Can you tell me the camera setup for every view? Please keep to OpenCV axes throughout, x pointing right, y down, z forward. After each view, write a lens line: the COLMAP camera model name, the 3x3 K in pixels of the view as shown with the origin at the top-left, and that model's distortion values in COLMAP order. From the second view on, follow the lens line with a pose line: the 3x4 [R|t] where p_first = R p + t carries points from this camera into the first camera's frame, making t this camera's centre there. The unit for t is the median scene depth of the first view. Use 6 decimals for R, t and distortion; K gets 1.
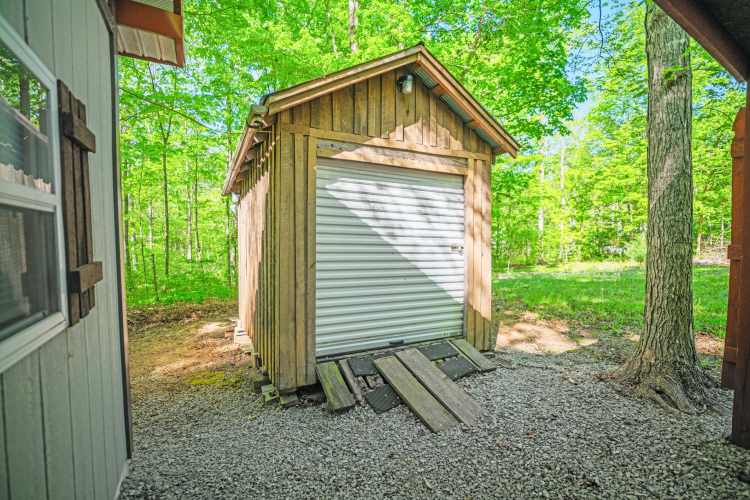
lens RADIAL K [[330.5, 0, 375.0], [0, 330.5, 250.0], [0, 0, 1]] dist [0.001160, 0.000037]
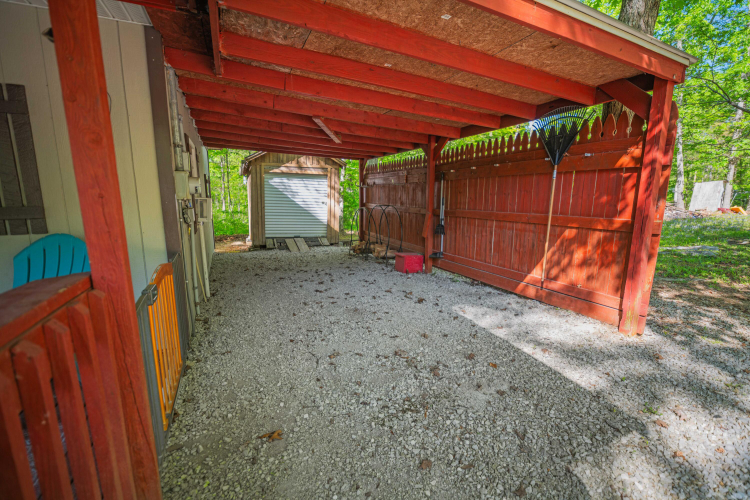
lens RADIAL K [[330.5, 0, 375.0], [0, 330.5, 250.0], [0, 0, 1]] dist [0.001160, 0.000037]
pose [[0.996267, 0.030964, -0.080584, 0.887191], [-0.020510, 0.991631, 0.127469, 0.021856], [0.083857, -0.125340, 0.988564, -1.622800]]
